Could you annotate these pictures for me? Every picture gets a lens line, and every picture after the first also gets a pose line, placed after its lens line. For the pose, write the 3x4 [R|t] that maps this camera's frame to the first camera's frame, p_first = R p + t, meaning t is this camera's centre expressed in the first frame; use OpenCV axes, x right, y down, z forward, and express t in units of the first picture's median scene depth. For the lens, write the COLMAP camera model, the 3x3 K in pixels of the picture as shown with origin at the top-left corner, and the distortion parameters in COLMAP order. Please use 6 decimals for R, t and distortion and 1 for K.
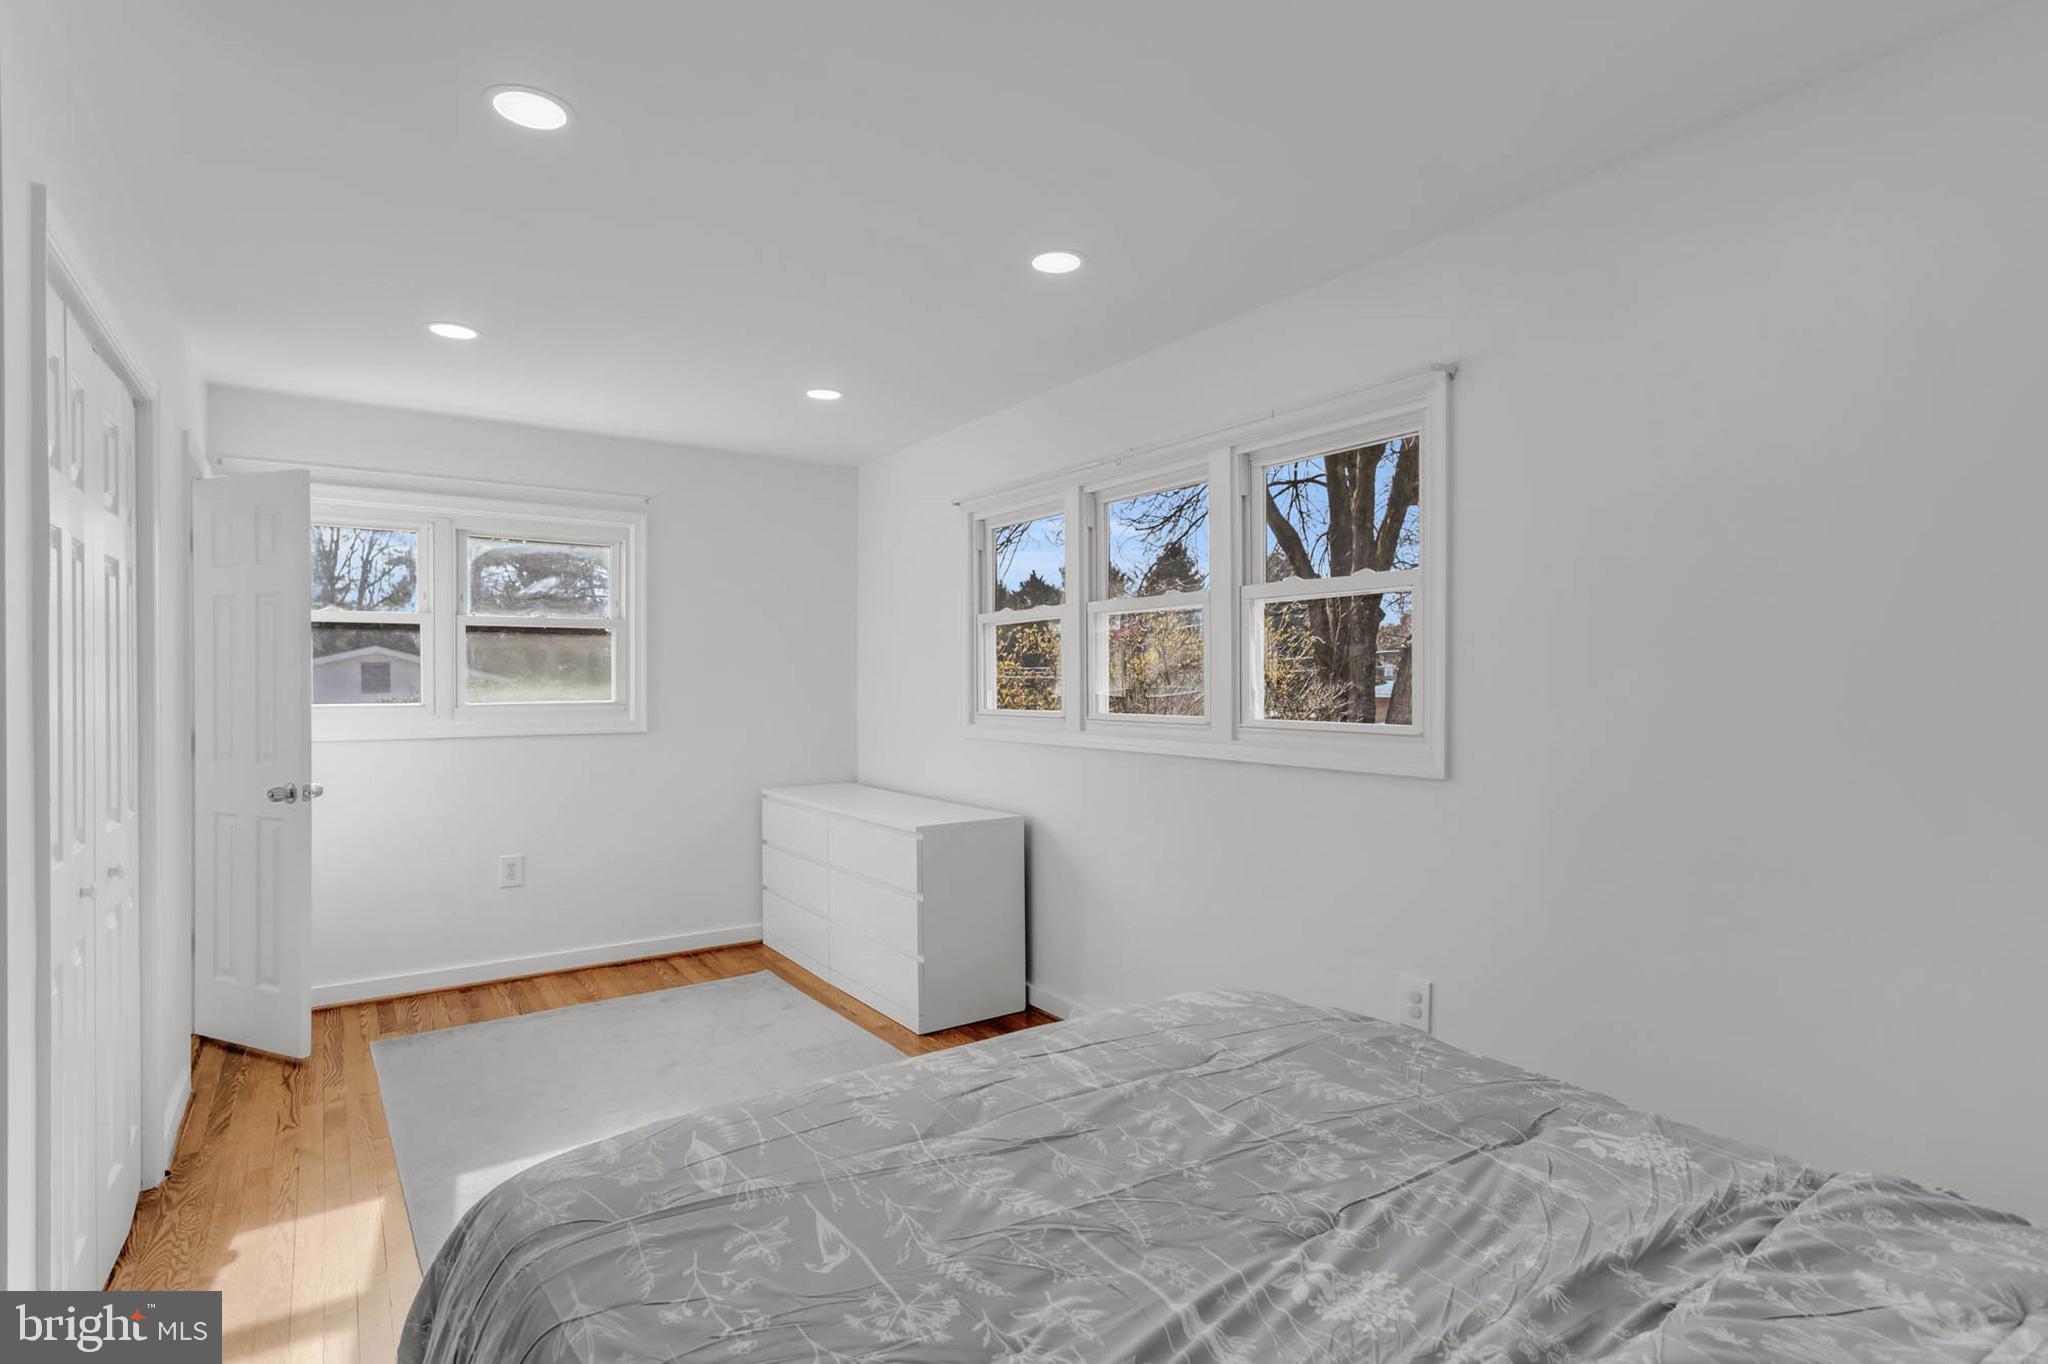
lens RADIAL K [[1031.3, 0, 1024.0], [0, 1031.3, 682.0], [0, 0, 1]] dist [0.003456, 0.000707]
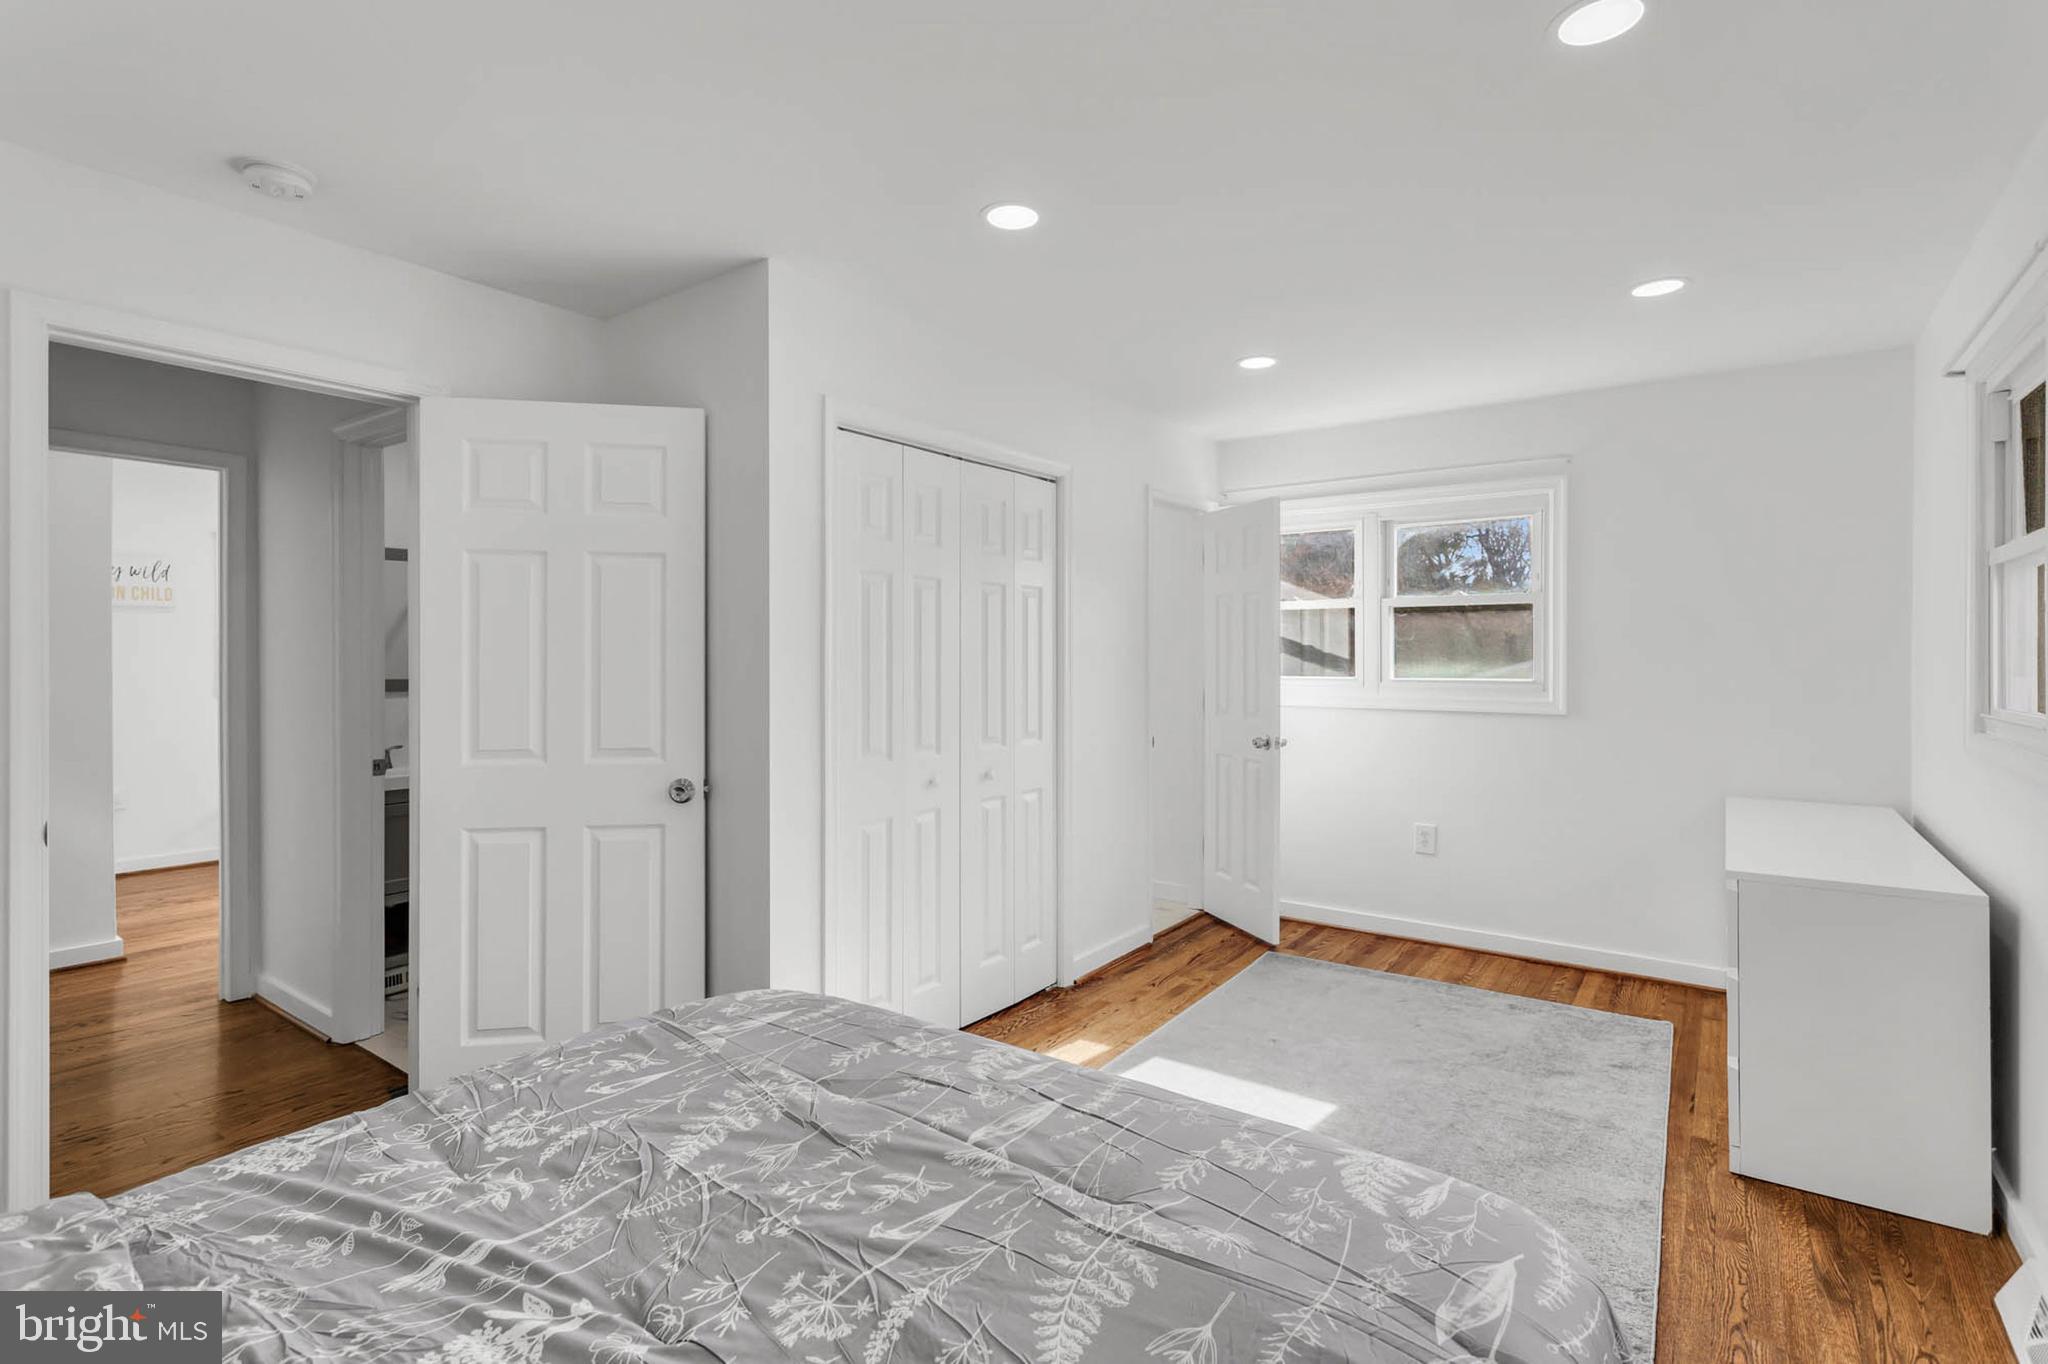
lens RADIAL K [[983.9, 0, 1029.8], [0, 983.9, 654.4], [0, 0, 1]] dist [0.003159, 0.000466]
pose [[0.325385, 0.000509, -0.945582, 0.803811], [-0.002158, 0.999998, -0.000205, -0.009924], [0.945579, 0.002108, 0.325385, 0.727266]]
